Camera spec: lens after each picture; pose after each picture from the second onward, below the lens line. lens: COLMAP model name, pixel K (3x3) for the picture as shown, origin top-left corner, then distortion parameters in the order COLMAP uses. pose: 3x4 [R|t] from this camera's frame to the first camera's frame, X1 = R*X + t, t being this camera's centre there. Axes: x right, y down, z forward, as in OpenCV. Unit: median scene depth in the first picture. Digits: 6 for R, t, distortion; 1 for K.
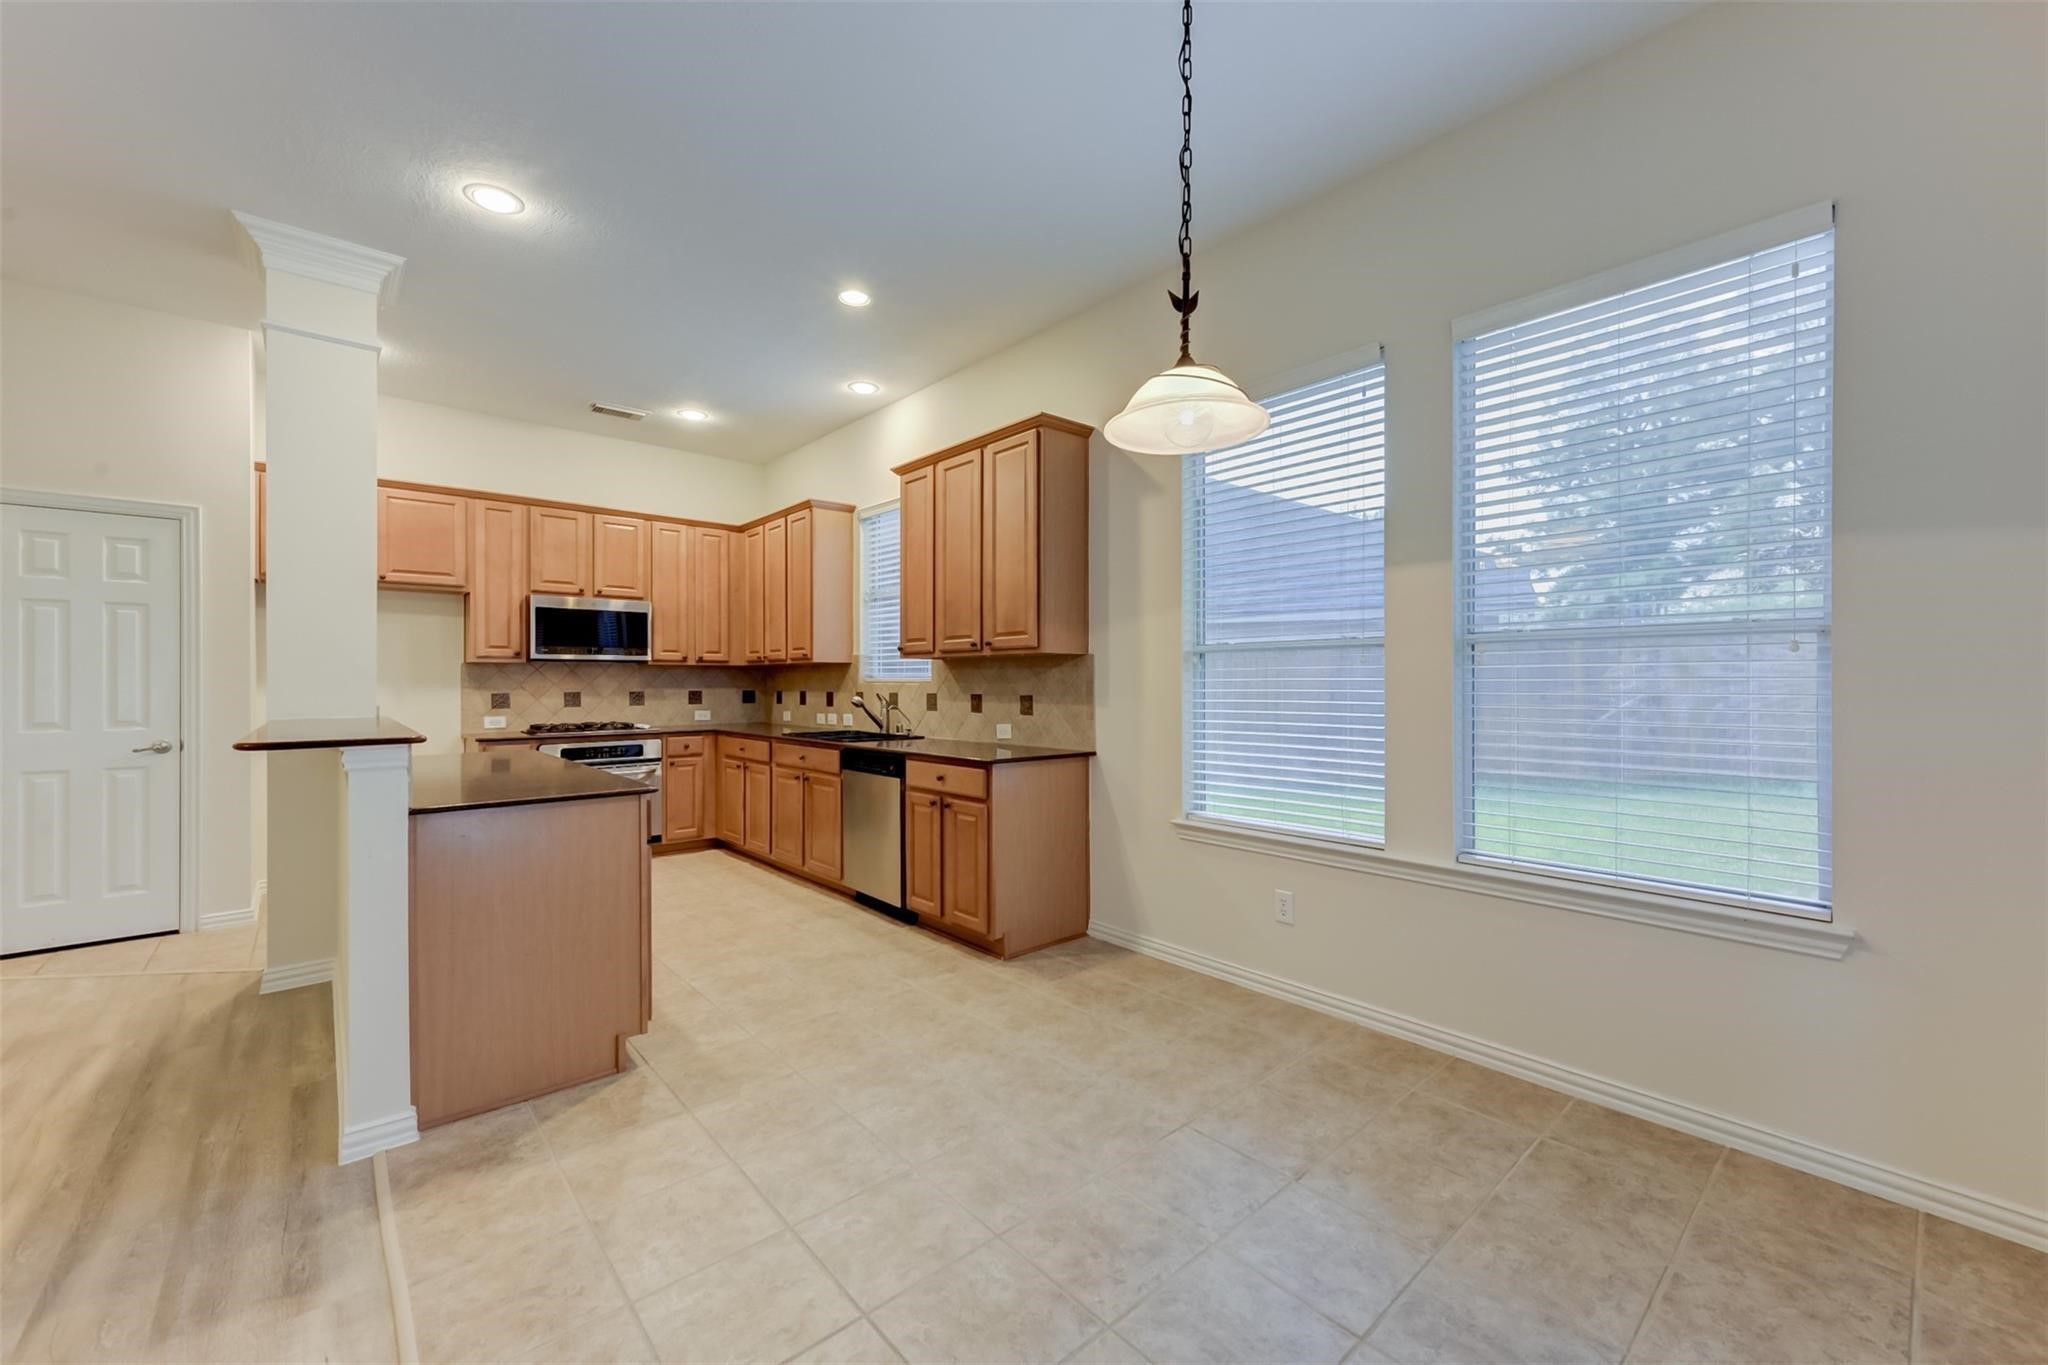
lens RADIAL K [[809.3, 0, 1032.9], [0, 809.3, 678.1], [0, 0, 1]] dist [0.001545, 0.005324]
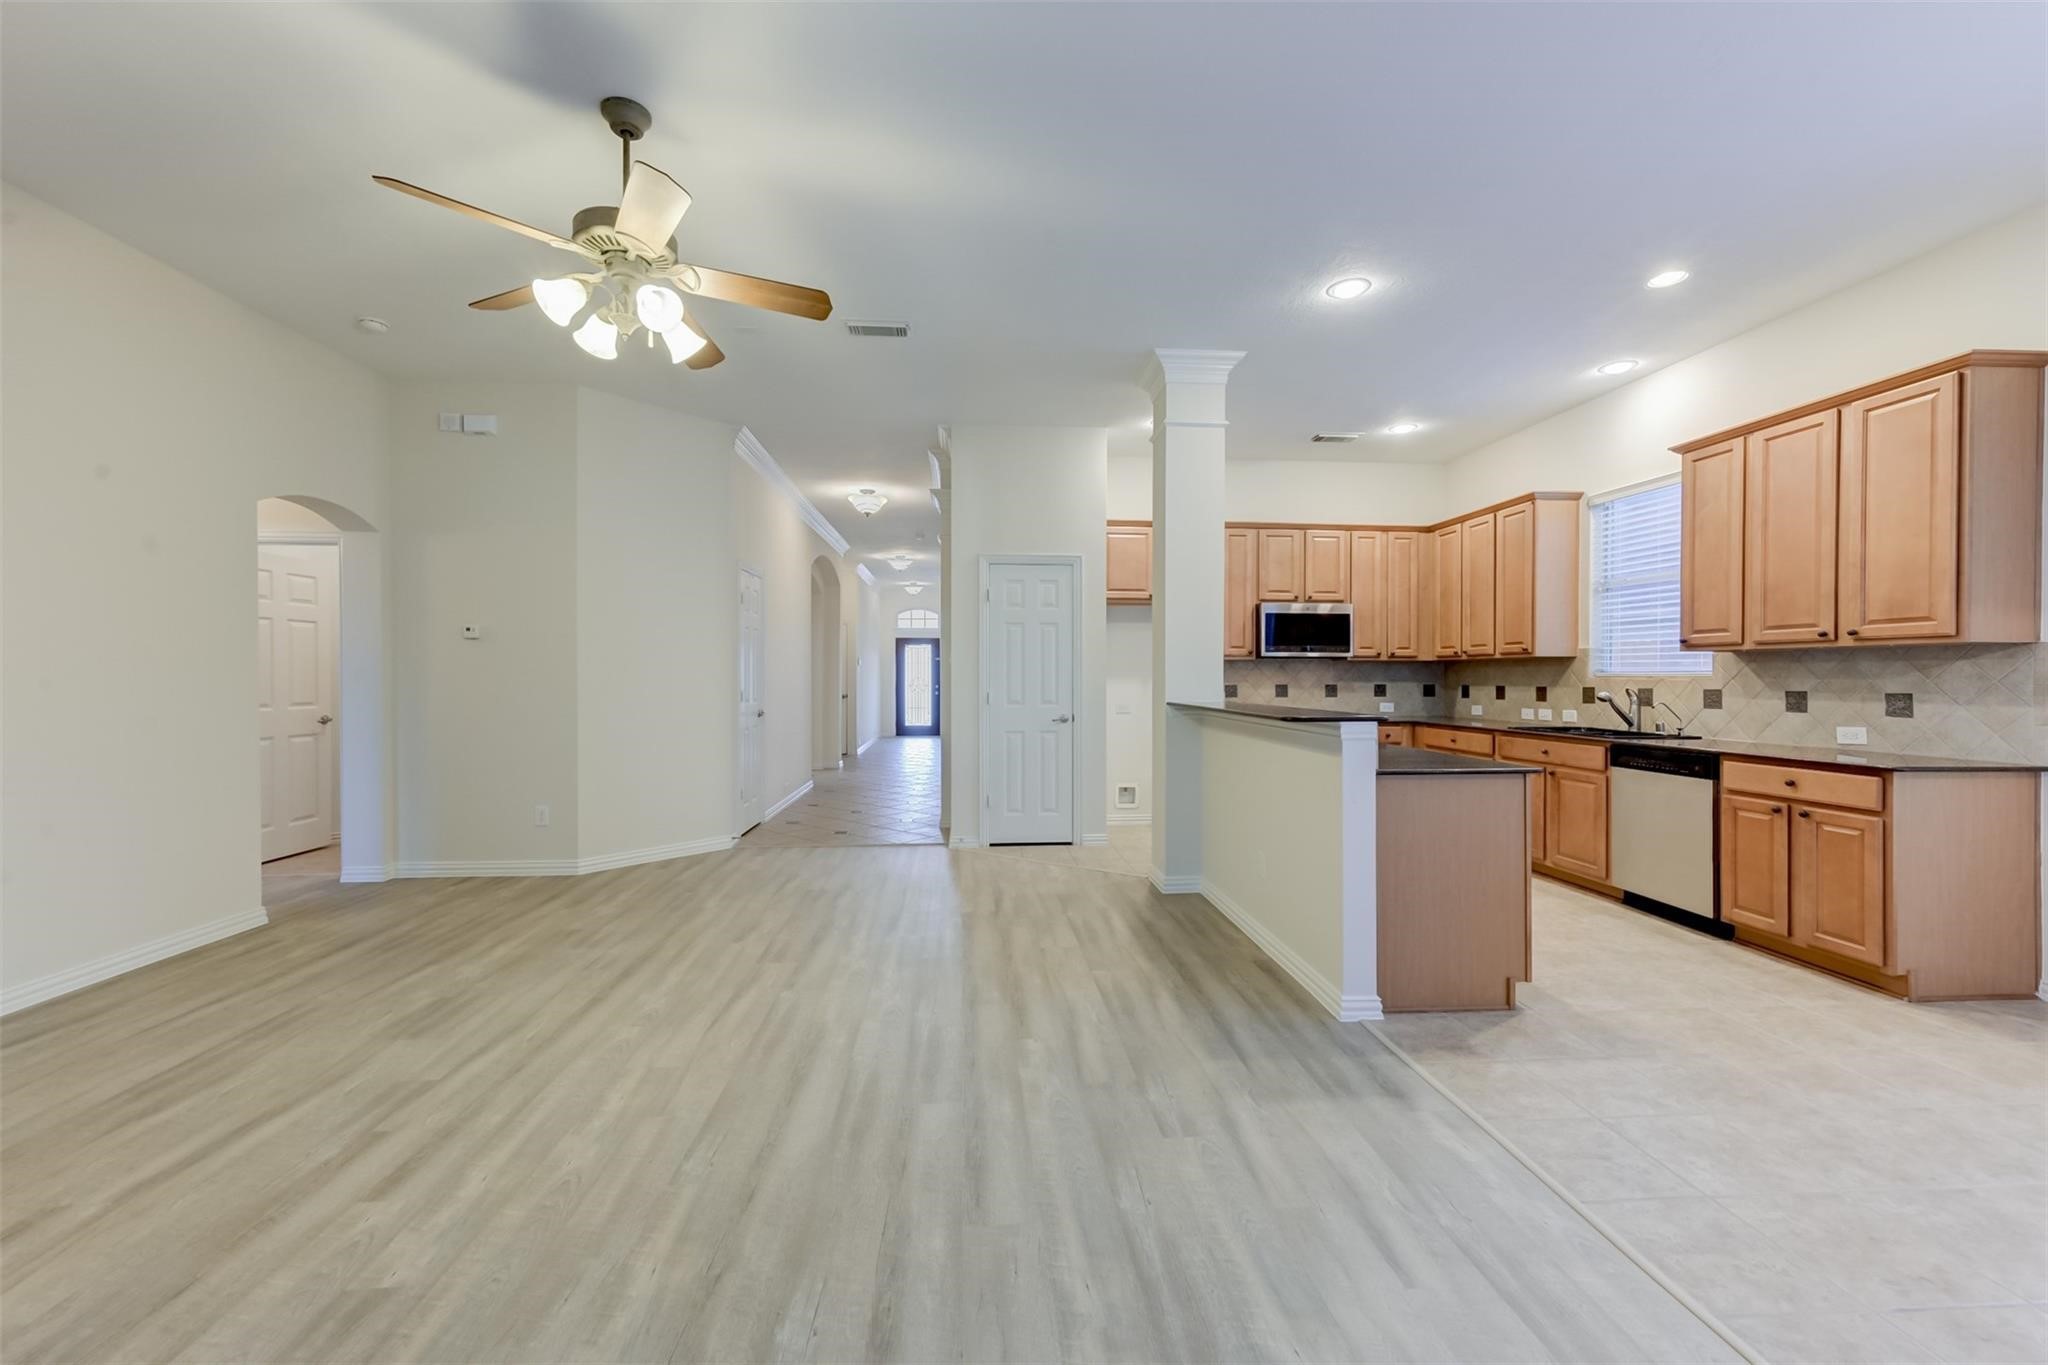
lens RADIAL K [[809.3, 0, 1032.9], [0, 809.3, 678.1], [0, 0, 1]] dist [0.001545, 0.005324]
pose [[0.800141, 0.004360, -0.599796, -0.199992], [-0.000032, 0.999974, 0.007226, -0.000402], [0.599812, -0.005763, 0.800120, -0.191400]]
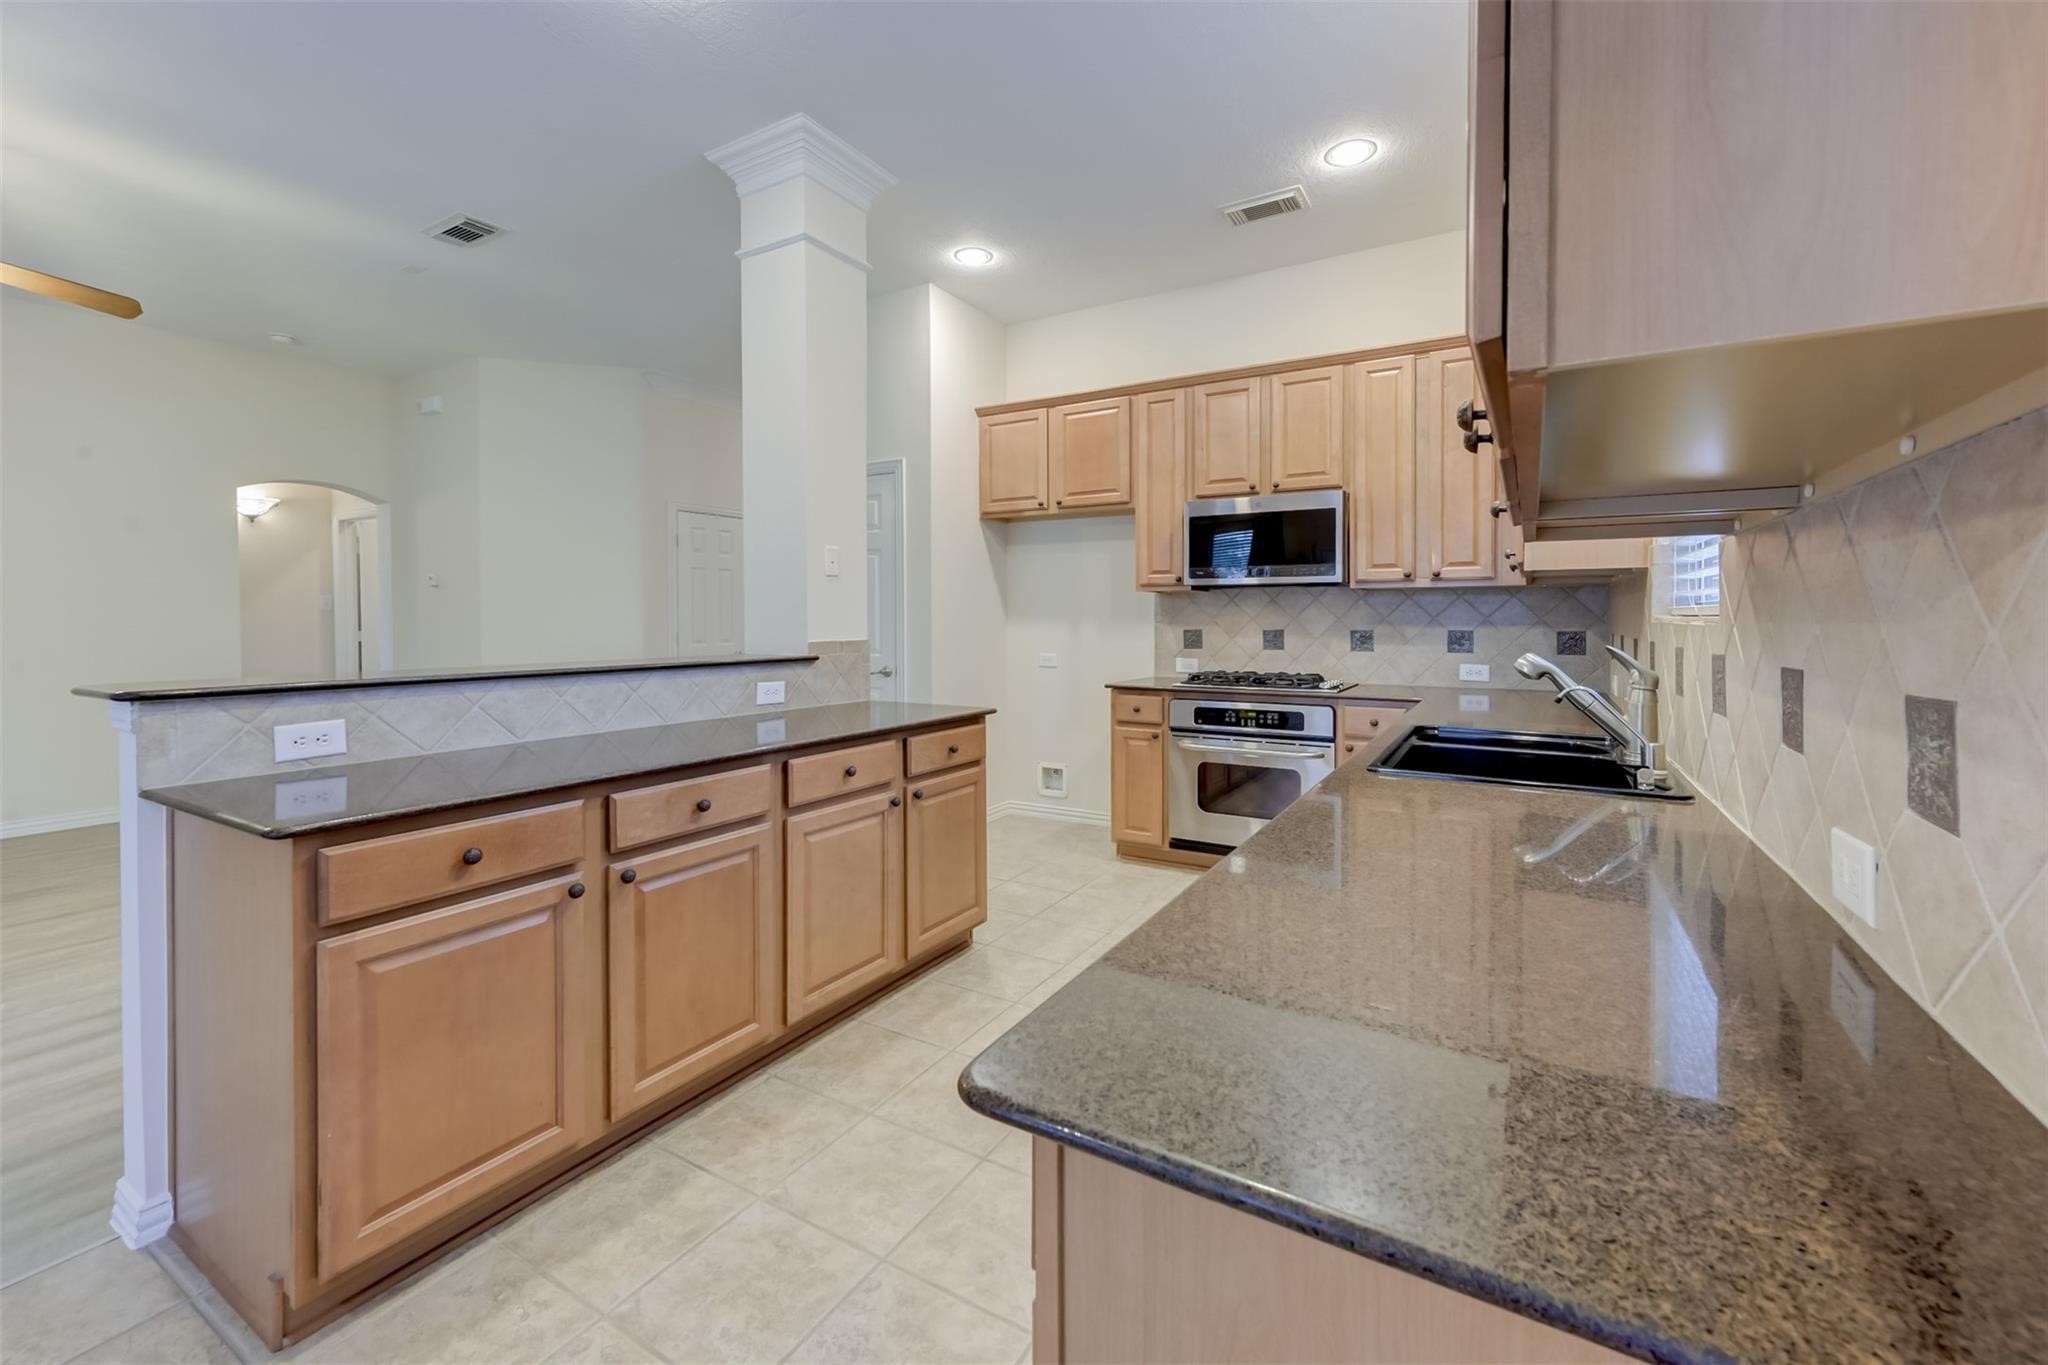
lens RADIAL K [[819.0, 0, 1022.9], [0, 819.0, 623.0], [0, 0, 1]] dist [0.000796, 0.000039]
pose [[0.307599, 0.008732, -0.951476, 0.083132], [0.003756, 0.999939, 0.010391, 0.003775], [0.951509, -0.006770, 0.307547, 0.716729]]
